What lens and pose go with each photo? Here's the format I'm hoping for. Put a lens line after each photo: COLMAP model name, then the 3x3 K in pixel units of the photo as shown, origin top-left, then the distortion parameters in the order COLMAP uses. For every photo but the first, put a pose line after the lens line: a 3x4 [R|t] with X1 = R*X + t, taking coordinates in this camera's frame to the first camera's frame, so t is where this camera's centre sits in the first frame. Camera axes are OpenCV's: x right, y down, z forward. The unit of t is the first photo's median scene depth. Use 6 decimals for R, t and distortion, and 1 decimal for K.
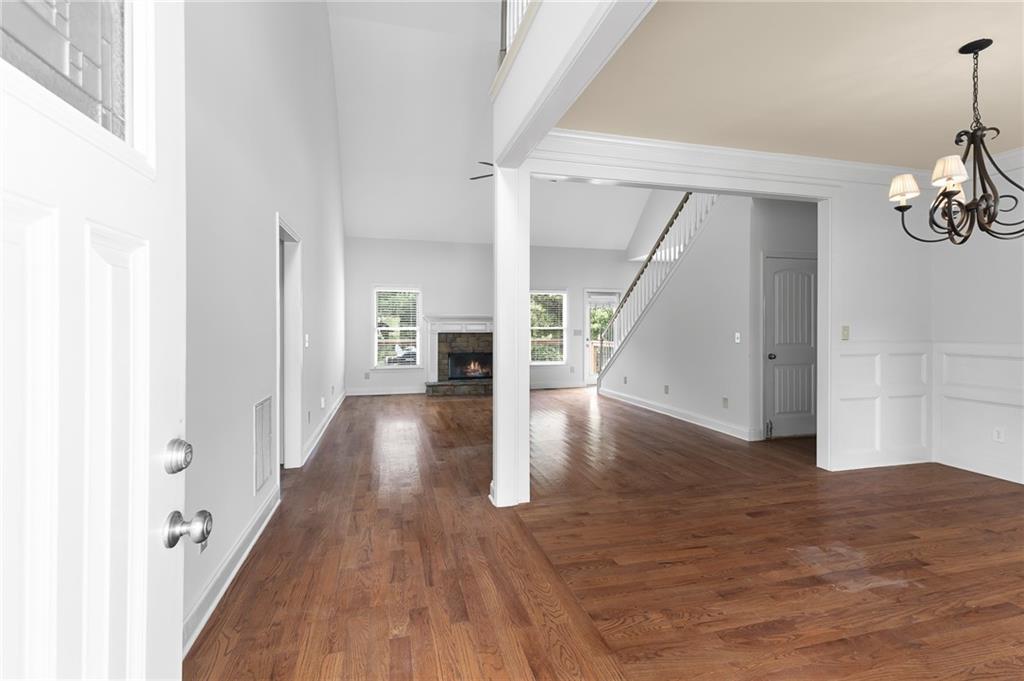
lens RADIAL K [[471.9, 0, 535.5], [0, 471.9, 324.6], [0, 0, 1]] dist [0.000693, -0.000074]
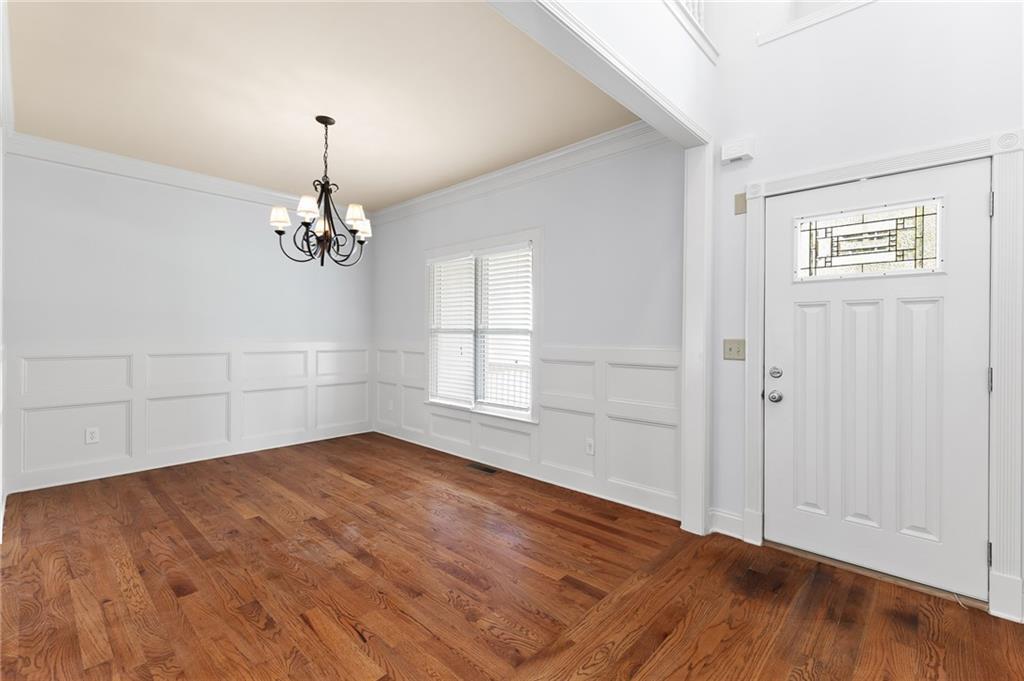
lens RADIAL K [[450.3, 0, 519.4], [0, 450.3, 335.4], [0, 0, 1]] dist [0.001200, 0.000214]
pose [[-0.508194, -0.008300, 0.861202, -0.353732], [-0.006496, 0.999962, 0.005803, 0.010980], [-0.861218, -0.002645, -0.508229, 0.862133]]
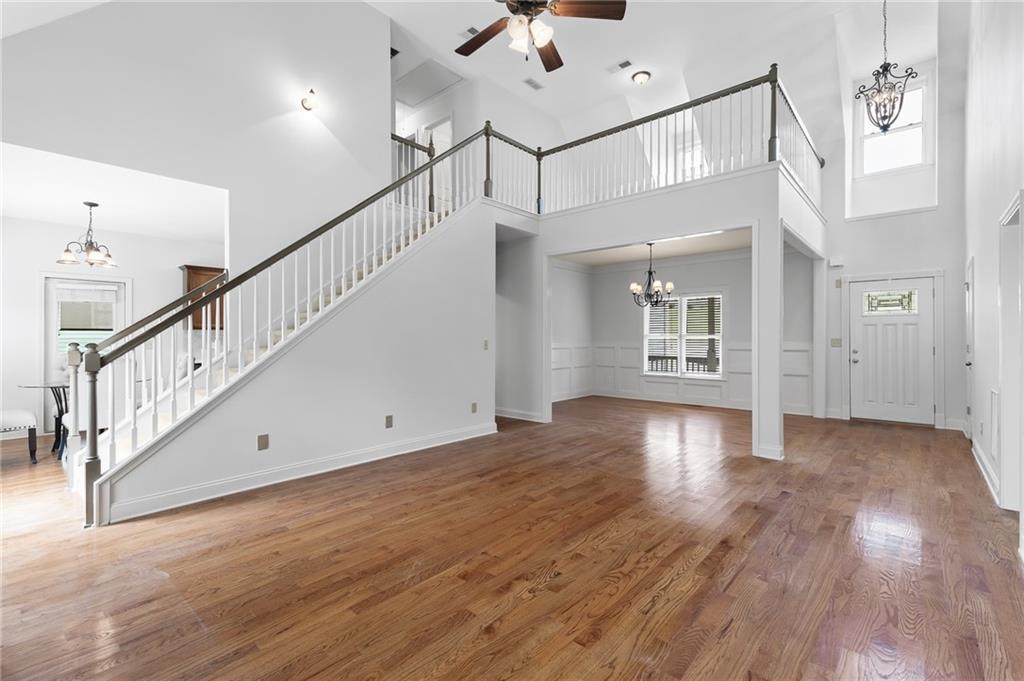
lens RADIAL K [[450.3, 0, 519.4], [0, 450.3, 335.4], [0, 0, 1]] dist [0.001200, 0.000214]
pose [[-0.523497, 0.003098, 0.852022, -0.812992], [-0.001183, 0.999990, -0.004362, 0.017158], [-0.852027, -0.003291, -0.523487, 2.341332]]
